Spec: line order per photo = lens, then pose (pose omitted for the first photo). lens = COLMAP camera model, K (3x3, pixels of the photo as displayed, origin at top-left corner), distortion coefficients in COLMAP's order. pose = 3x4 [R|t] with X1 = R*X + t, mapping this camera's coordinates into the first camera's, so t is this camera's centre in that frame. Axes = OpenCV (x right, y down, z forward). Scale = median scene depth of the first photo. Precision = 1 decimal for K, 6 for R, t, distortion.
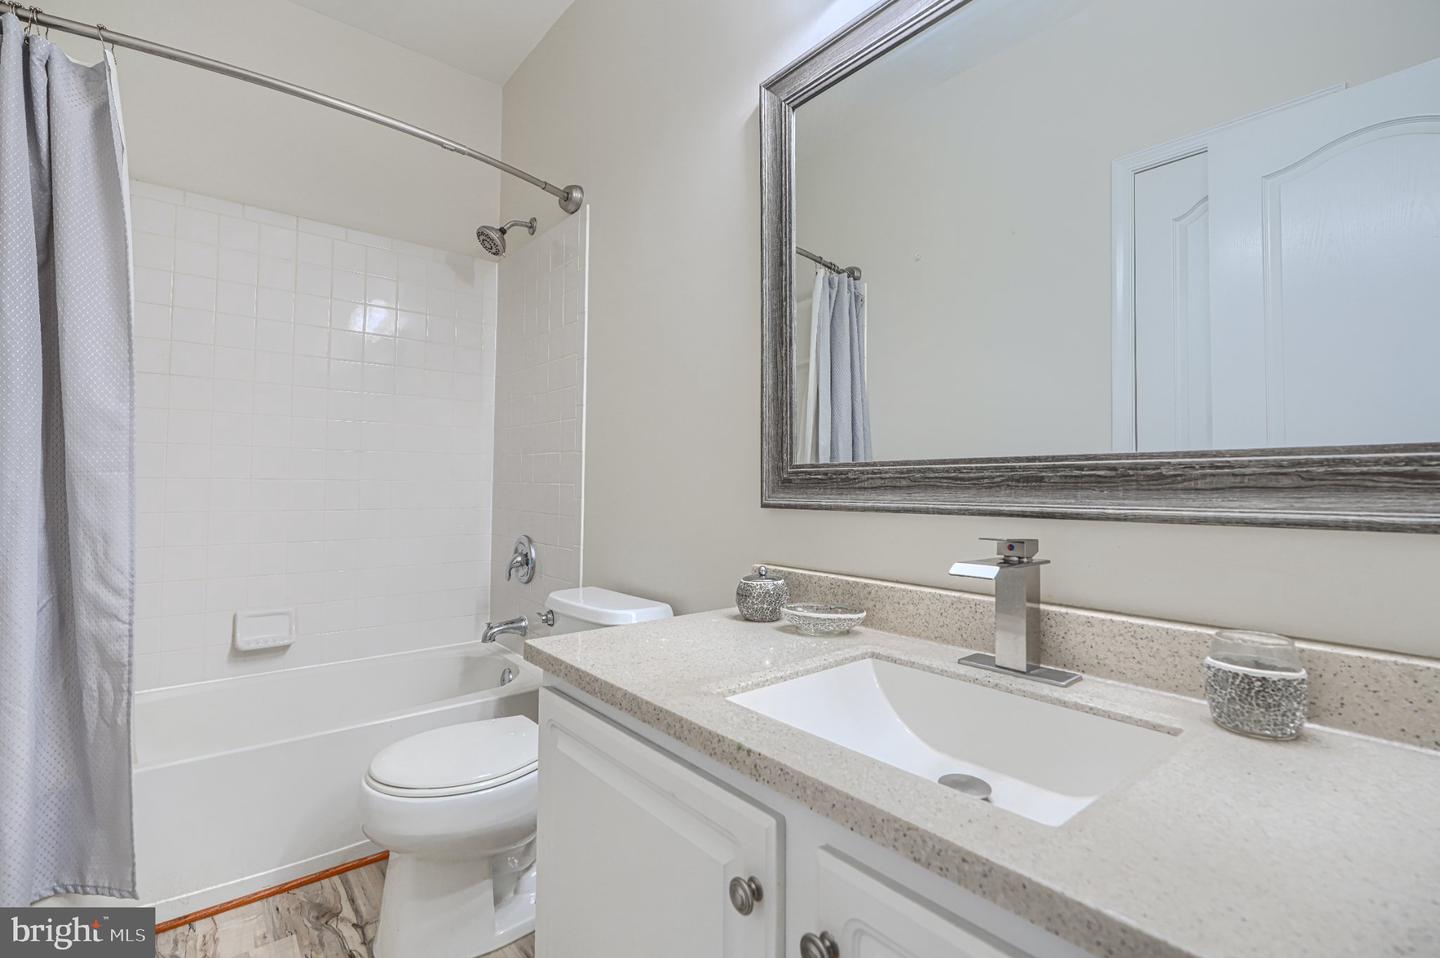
lens RADIAL K [[654.3, 0, 715.0], [0, 654.3, 460.5], [0, 0, 1]] dist [0.000947, 0.001637]
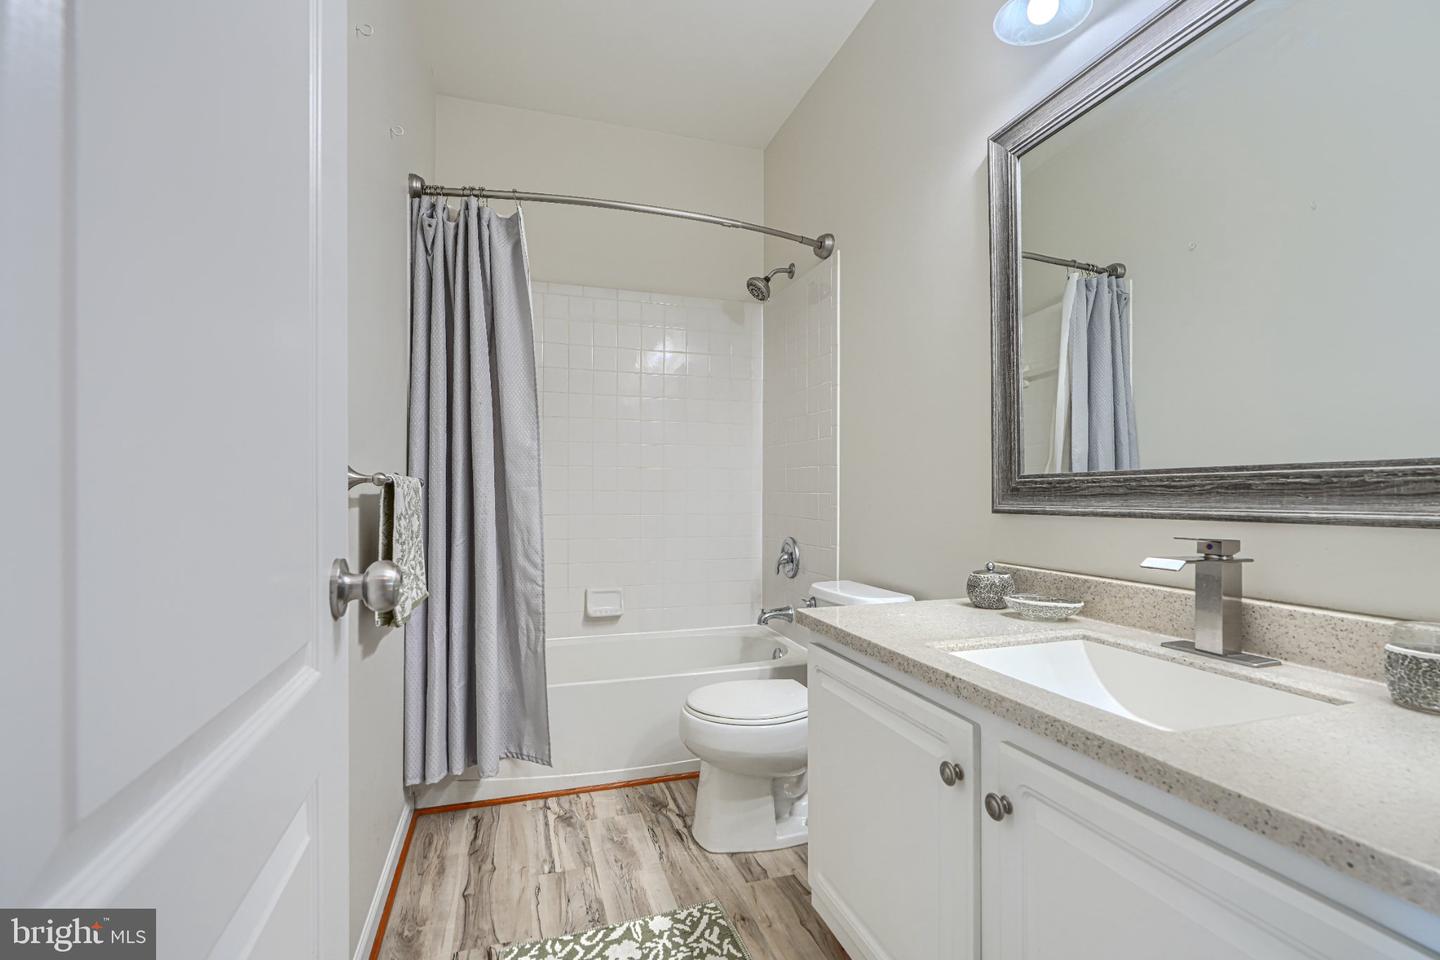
lens RADIAL K [[654.3, 0, 726.6], [0, 654.3, 481.9], [0, 0, 1]] dist [0.000947, 0.001637]
pose [[0.932368, -0.011959, -0.361313, 0.062995], [0.018738, 0.999708, 0.015264, -0.010567], [0.361025, -0.021002, 0.932320, -0.289841]]
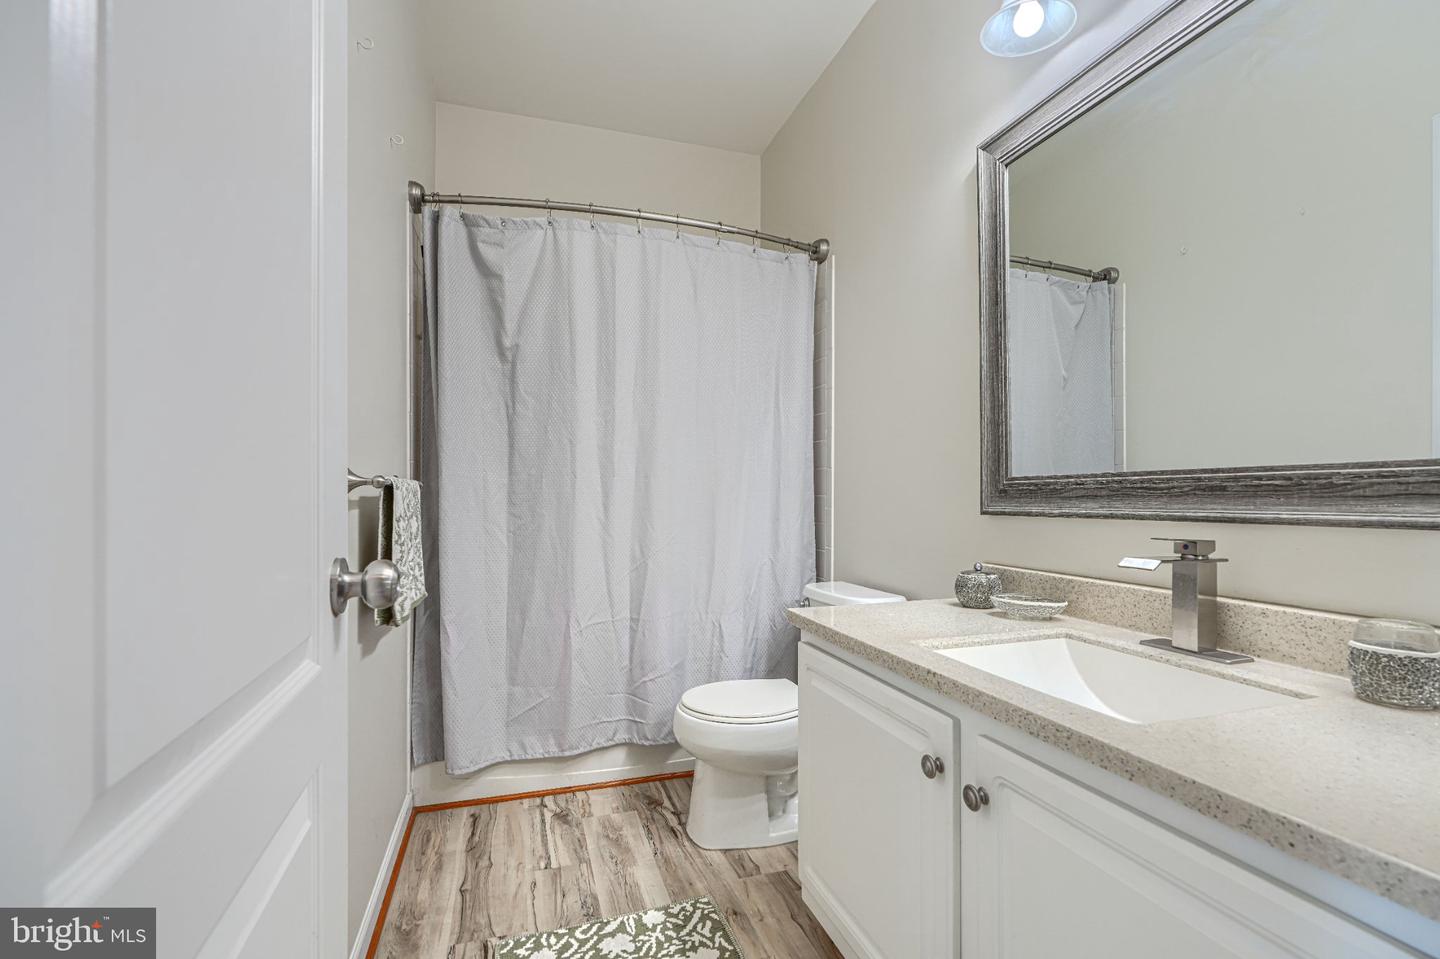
lens RADIAL K [[654.3, 0, 726.2], [0, 654.3, 483.3], [0, 0, 1]] dist [0.000947, 0.001637]
pose [[0.931915, -0.012386, -0.362464, 0.087276], [0.018392, 0.999745, 0.013124, -0.009397], [0.362209, -0.018897, 0.931905, -0.307934]]
